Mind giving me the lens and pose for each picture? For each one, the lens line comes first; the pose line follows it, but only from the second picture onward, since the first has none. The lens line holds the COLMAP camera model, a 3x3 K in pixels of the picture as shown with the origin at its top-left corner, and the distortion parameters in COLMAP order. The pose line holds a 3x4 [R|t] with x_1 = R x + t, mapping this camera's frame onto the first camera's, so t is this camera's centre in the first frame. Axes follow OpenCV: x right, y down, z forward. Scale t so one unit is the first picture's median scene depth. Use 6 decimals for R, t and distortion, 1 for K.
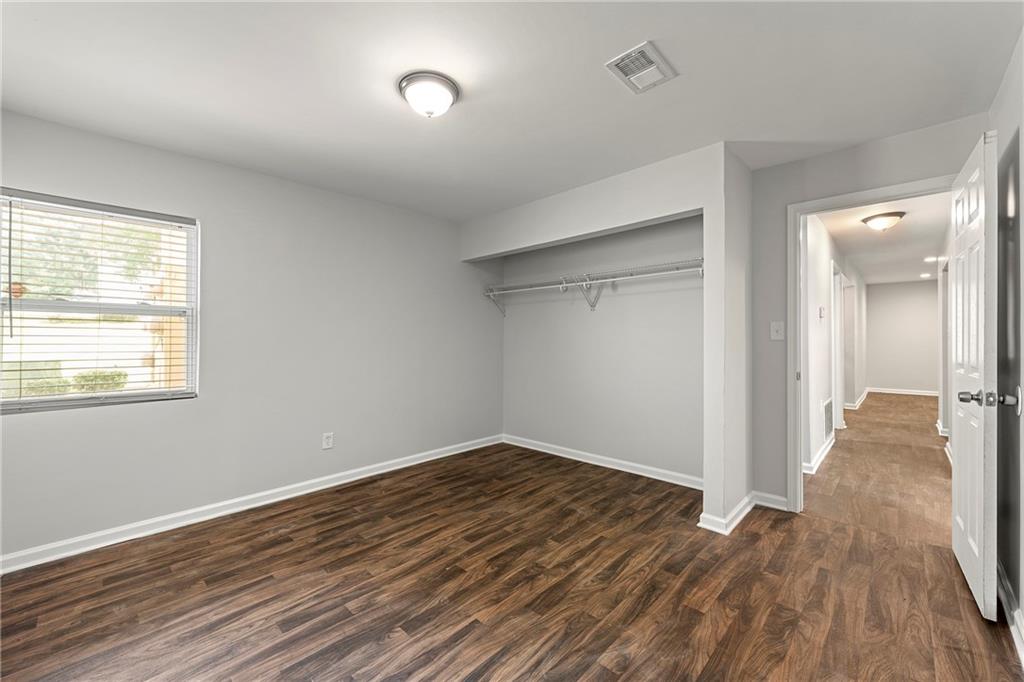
lens RADIAL K [[406.3, 0, 512.8], [0, 406.3, 349.2], [0, 0, 1]] dist [0.000612, 0.000281]
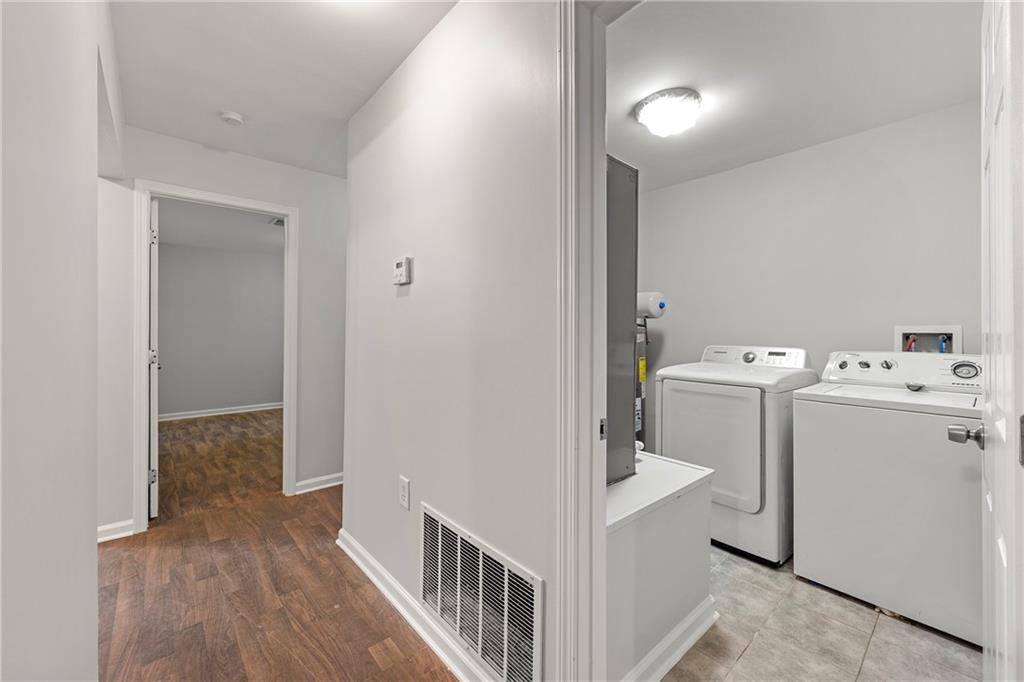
lens RADIAL K [[408.0, 0, 512.1], [0, 408.0, 333.5], [0, 0, 1]] dist [-0.001612, -0.000048]
pose [[-0.084184, -0.000616, -0.996450, 1.900974], [-0.025547, 0.999672, 0.001540, -0.045539], [0.996123, 0.025586, -0.084173, 1.845843]]
